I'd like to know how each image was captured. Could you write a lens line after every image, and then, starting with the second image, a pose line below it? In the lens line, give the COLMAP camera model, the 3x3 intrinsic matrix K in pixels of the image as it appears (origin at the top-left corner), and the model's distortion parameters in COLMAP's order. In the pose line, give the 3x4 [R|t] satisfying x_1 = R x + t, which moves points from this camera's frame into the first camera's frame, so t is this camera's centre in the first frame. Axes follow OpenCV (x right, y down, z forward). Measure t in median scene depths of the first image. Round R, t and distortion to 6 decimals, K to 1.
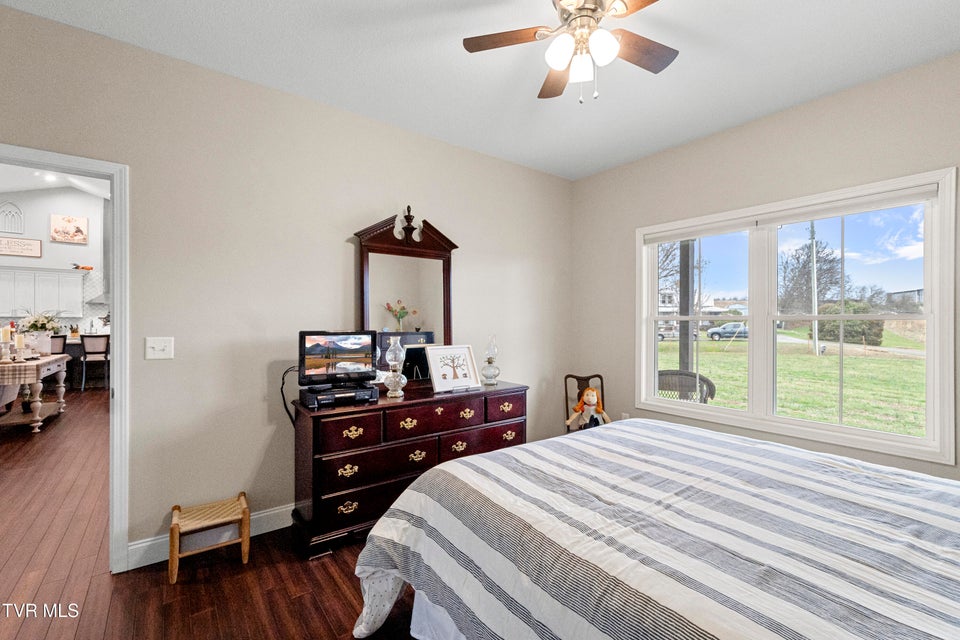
lens RADIAL K [[421.9, 0, 480.0], [0, 421.9, 320.0], [0, 0, 1]] dist [-0.000266, 0.000225]
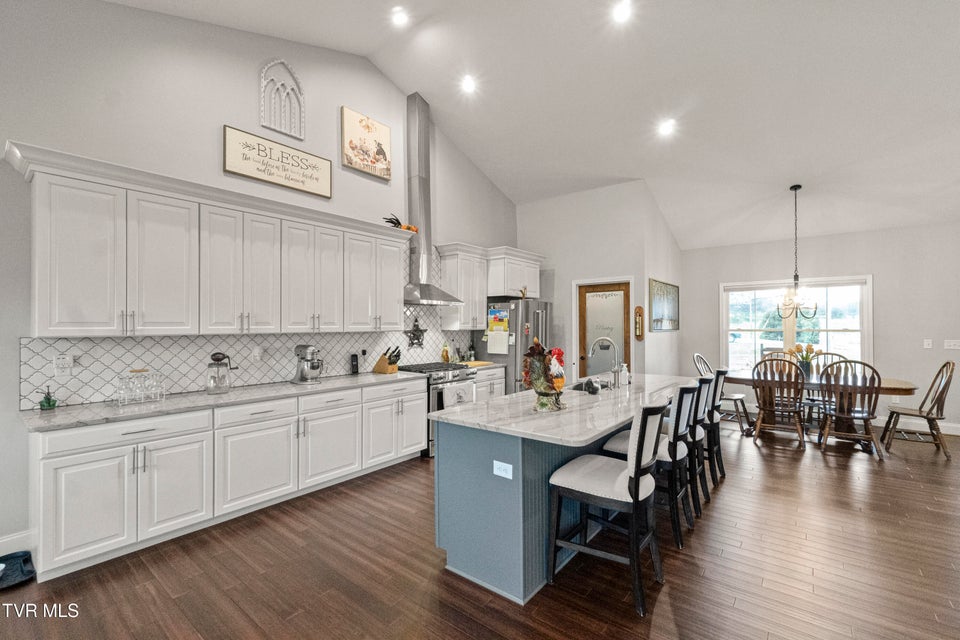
lens RADIAL K [[414.4, 0, 480.4], [0, 414.4, 321.8], [0, 0, 1]] dist [-0.002249, -0.000351]
pose [[0.966189, -0.002058, 0.257826, -1.244240], [0.003436, 0.999982, -0.004895, -0.018010], [-0.257812, 0.005615, 0.966179, 0.664009]]
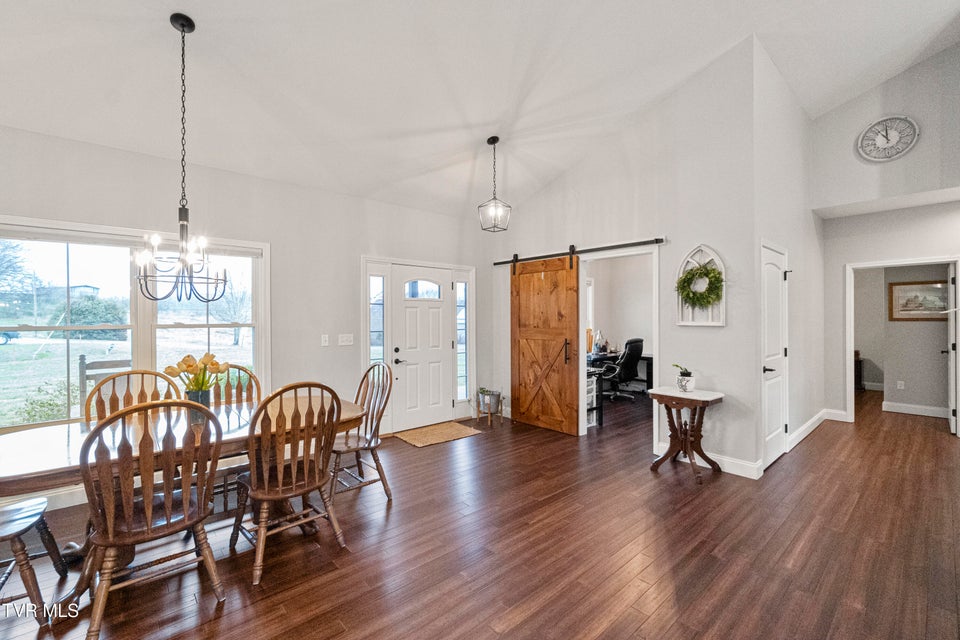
lens RADIAL K [[413.4, 0, 479.4], [0, 413.4, 317.8], [0, 0, 1]] dist [-0.001778, 0.000000]
pose [[-0.092584, -0.001973, 0.995703, -0.904015], [0.002523, 0.999994, 0.002216, -0.012250], [-0.995702, 0.002717, -0.092579, 0.990880]]
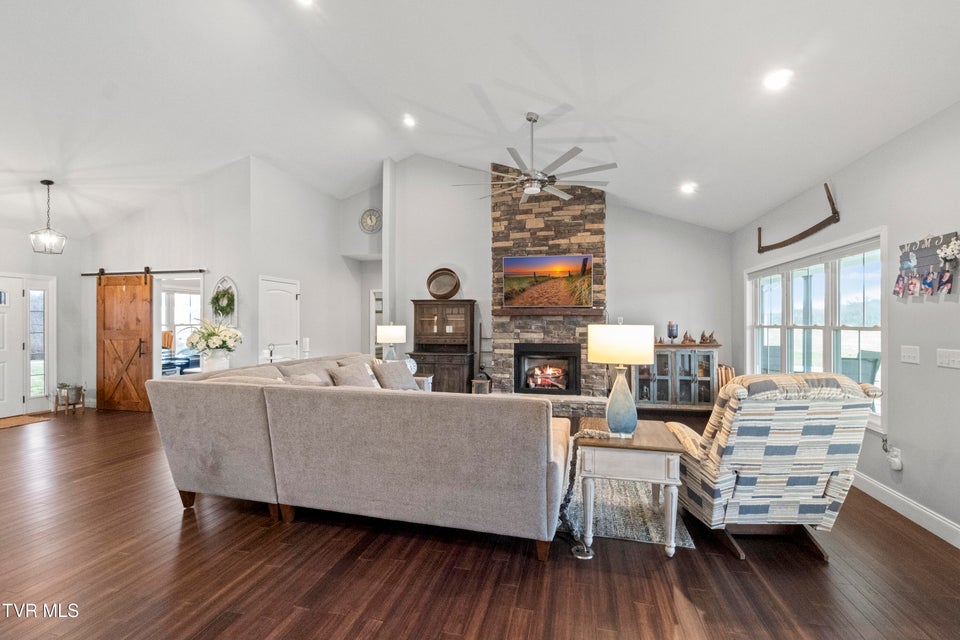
lens RADIAL K [[421.9, 0, 480.0], [0, 421.9, 320.0], [0, 0, 1]] dist [-0.000266, 0.000225]
pose [[-0.645121, 0.001260, 0.764079, -1.363515], [-0.001305, 0.999995, -0.002751, -0.013447], [-0.764079, -0.002772, -0.645117, 0.825528]]
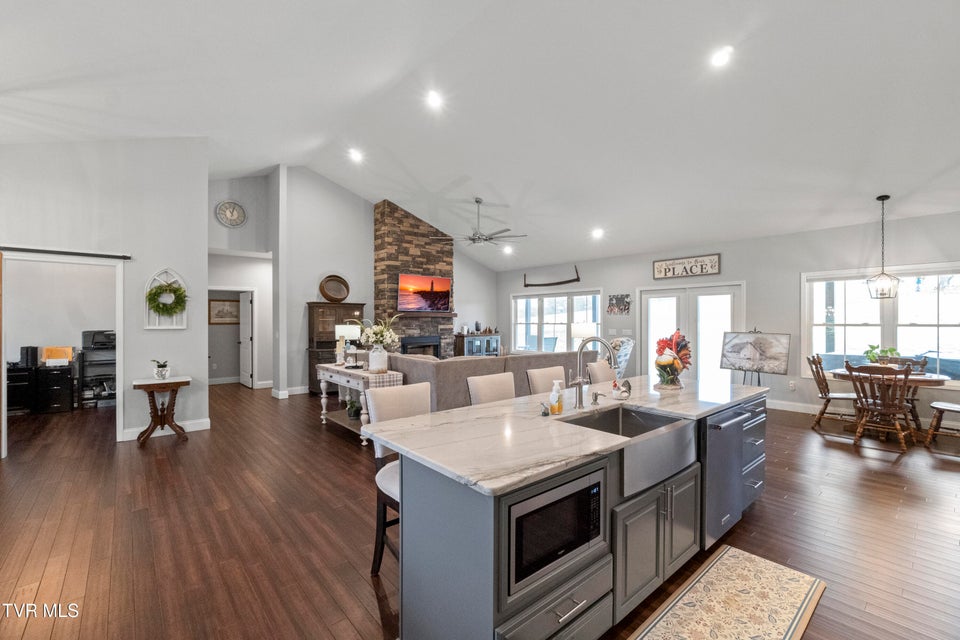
lens RADIAL K [[414.4, 0, 480.4], [0, 414.4, 321.8], [0, 0, 1]] dist [-0.002249, -0.000351]
pose [[-0.997342, -0.000282, -0.072866, -0.884392], [-0.000455, 0.999997, 0.002364, -0.014391], [0.072866, 0.002391, -0.997339, 1.375887]]
